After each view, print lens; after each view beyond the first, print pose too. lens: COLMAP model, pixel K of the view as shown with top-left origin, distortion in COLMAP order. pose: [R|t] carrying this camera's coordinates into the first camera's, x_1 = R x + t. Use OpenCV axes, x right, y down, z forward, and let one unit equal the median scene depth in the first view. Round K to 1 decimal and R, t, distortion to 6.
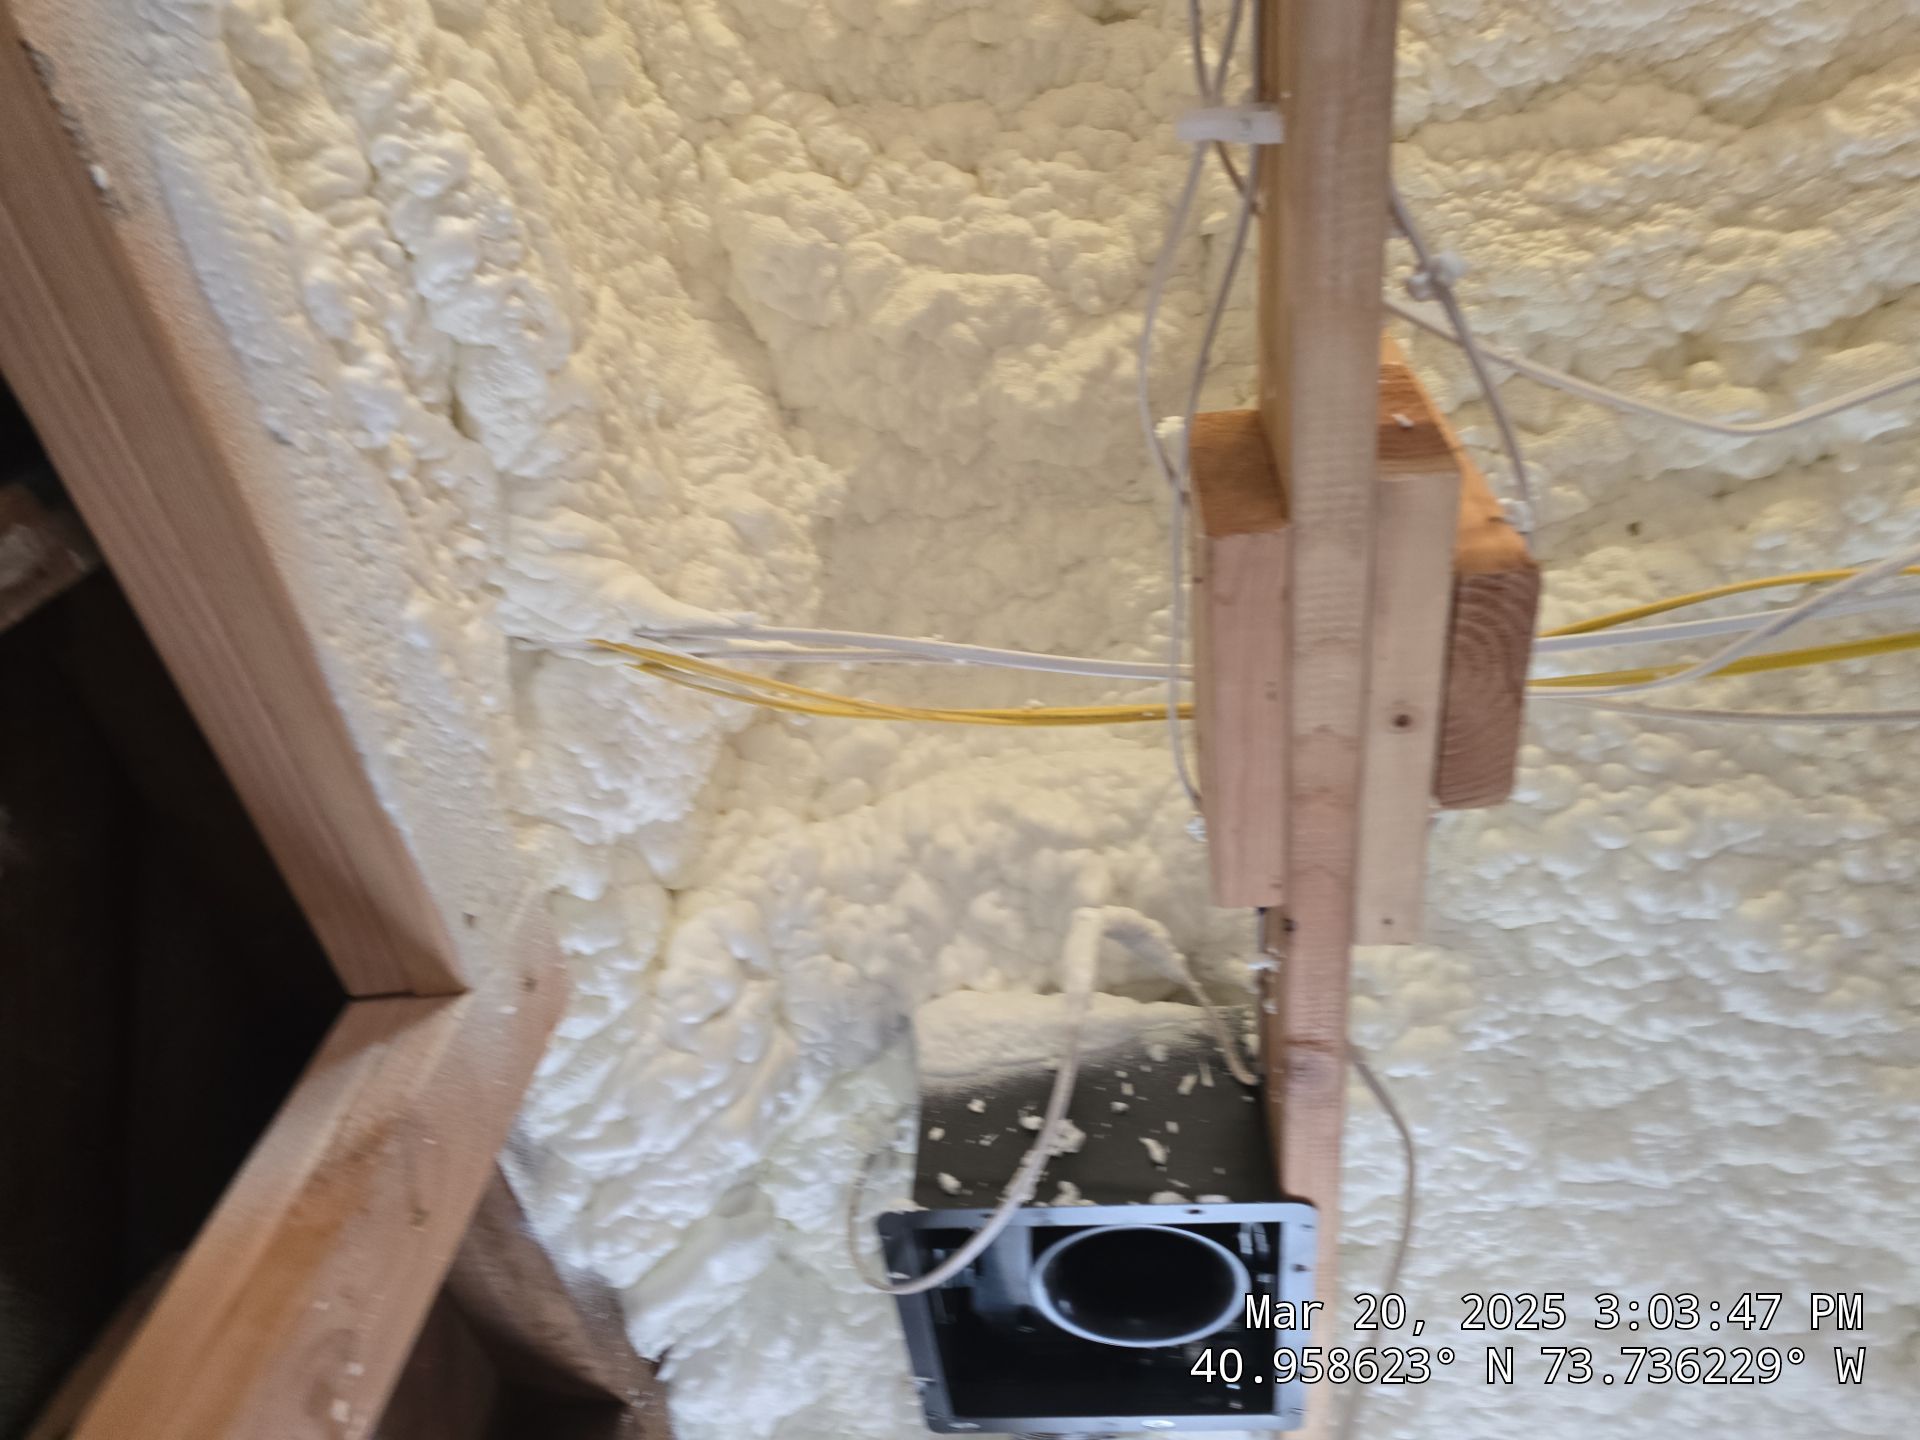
lens RADIAL K [[1279.3, 0, 971.6], [0, 1279.3, 723.1], [0, 0, 1]] dist [0.077457, -0.076504]
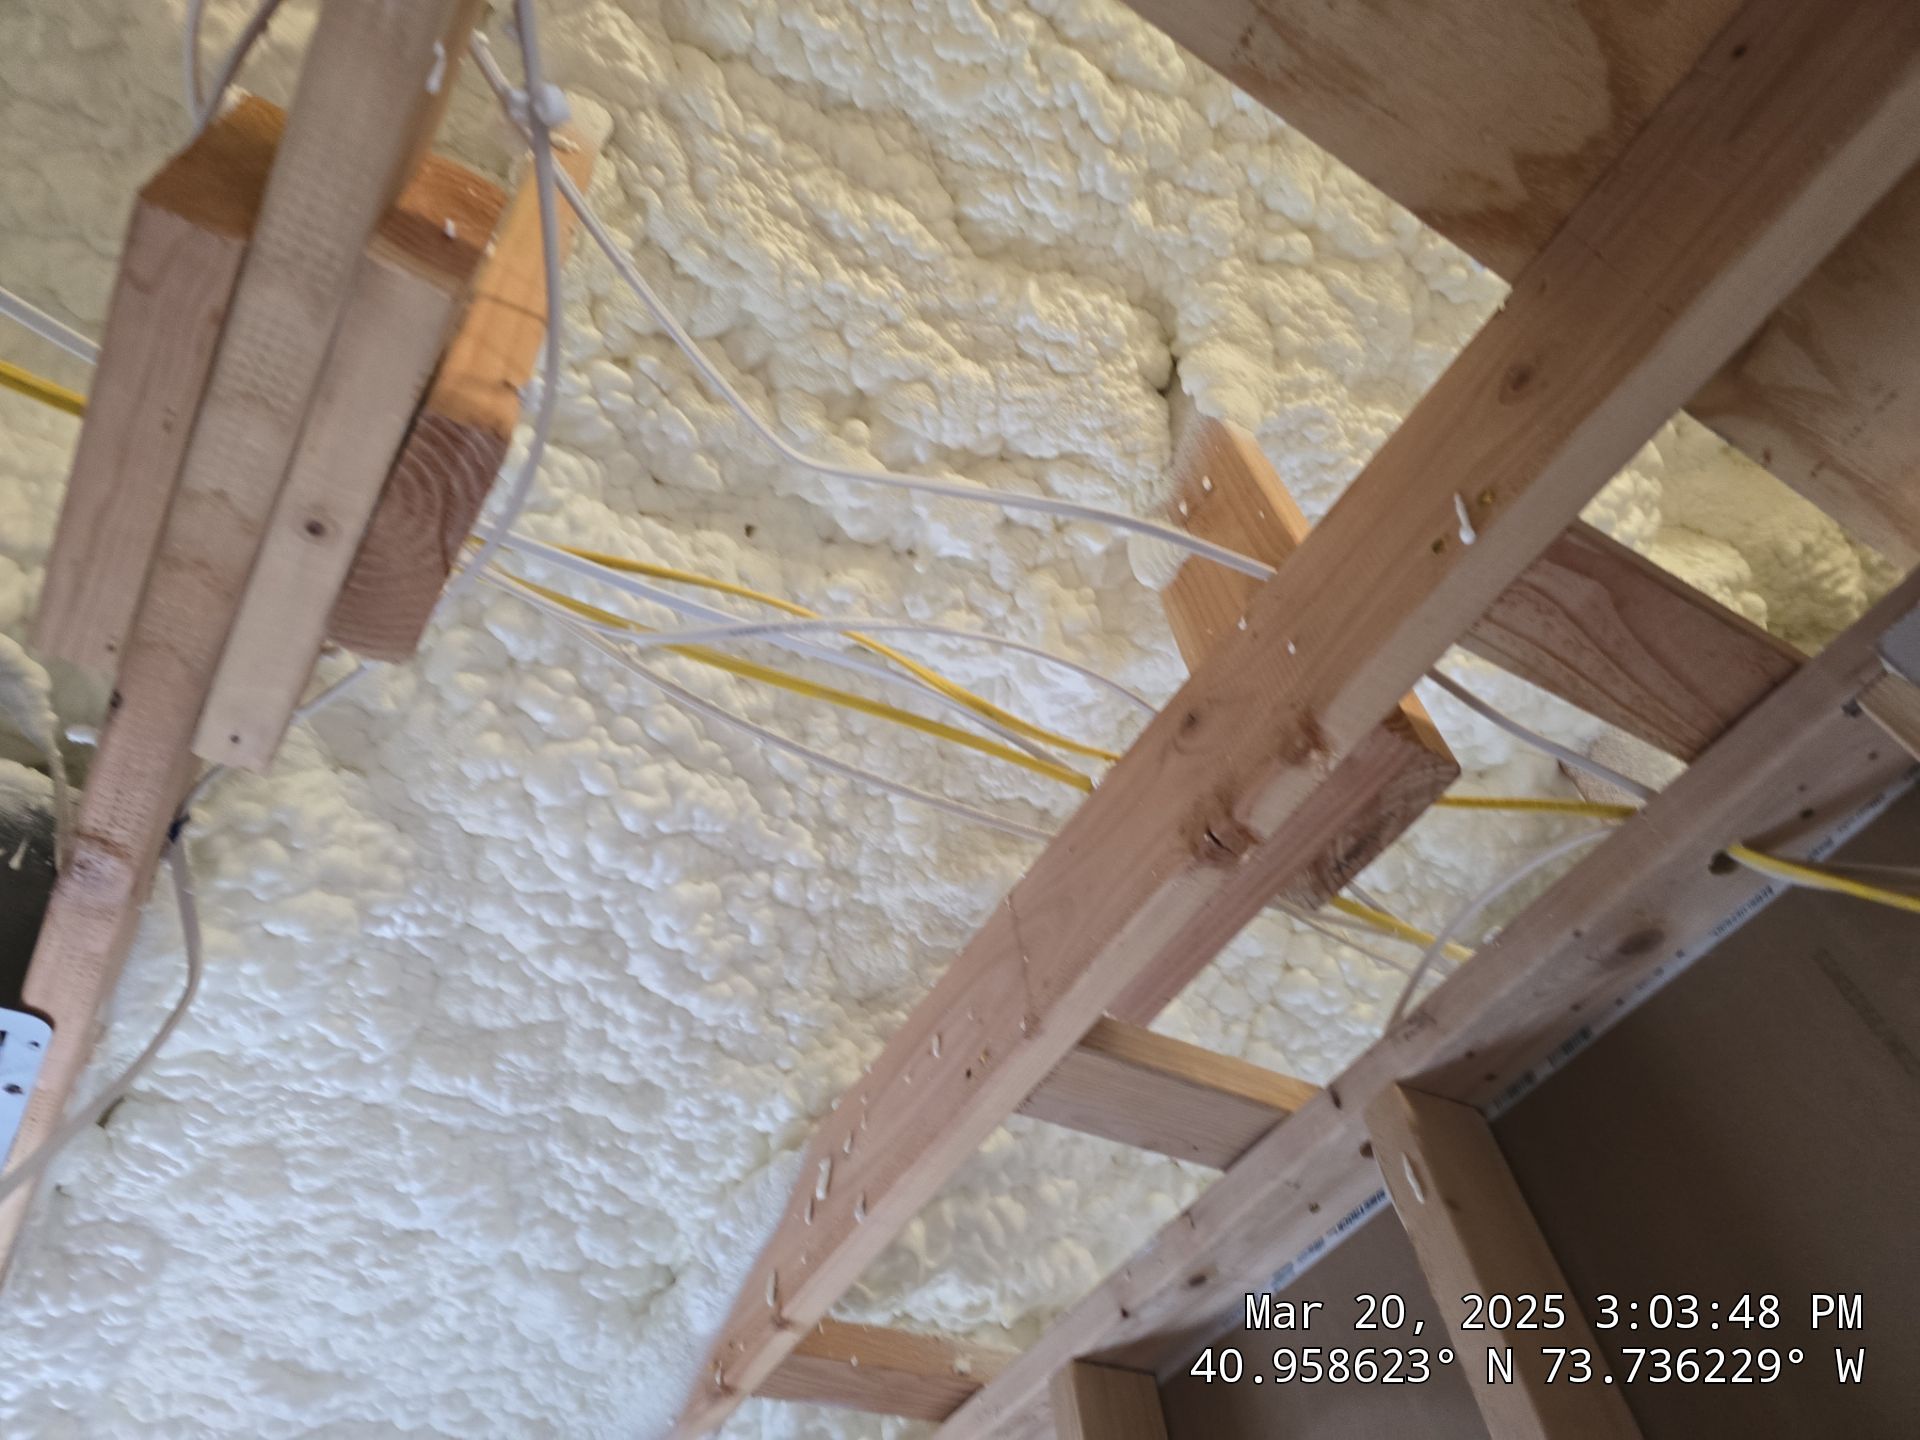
lens RADIAL K [[1302.5, 0, 954.4], [0, 1302.5, 710.9], [0, 0, 1]] dist [0.073808, -0.077113]
pose [[0.748569, 0.402430, 0.526967, 0.131998], [-0.428104, 0.900238, -0.079356, -0.002749], [-0.506331, -0.166194, 0.846173, -0.016354]]
